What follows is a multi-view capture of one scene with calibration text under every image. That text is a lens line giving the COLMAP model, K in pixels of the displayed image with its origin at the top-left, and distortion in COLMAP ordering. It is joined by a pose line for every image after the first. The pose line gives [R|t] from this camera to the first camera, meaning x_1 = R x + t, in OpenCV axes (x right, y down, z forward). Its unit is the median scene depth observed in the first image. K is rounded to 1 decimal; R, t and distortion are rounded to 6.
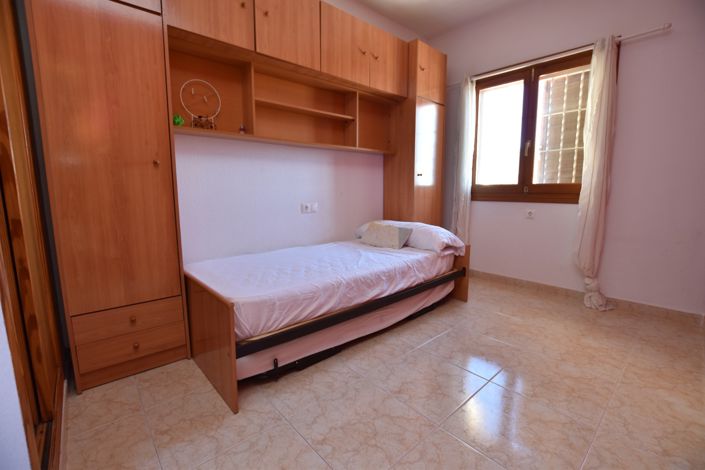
lens RADIAL K [[312.5, 0, 354.0], [0, 312.5, 235.3], [0, 0, 1]] dist [-0.033409, 0.005747]
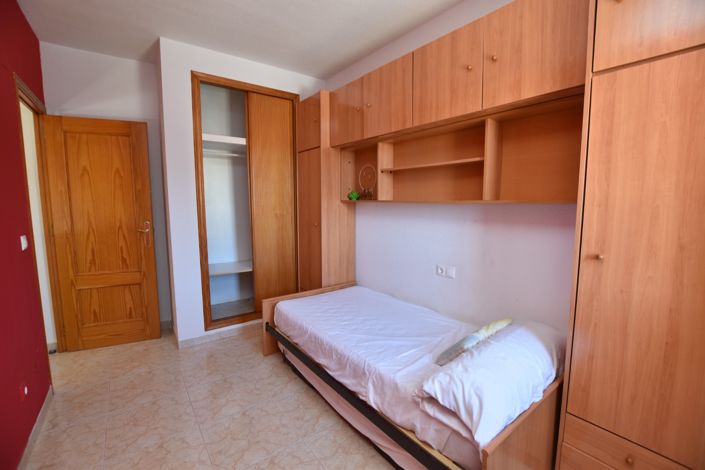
lens RADIAL K [[312.5, 0, 354.0], [0, 312.5, 235.3], [0, 0, 1]] dist [-0.033409, 0.005747]
pose [[-0.099175, 0.109334, -0.989045, 0.842140], [-0.140008, 0.982524, 0.122652, -0.297239], [0.985171, 0.150638, -0.082134, 0.937227]]
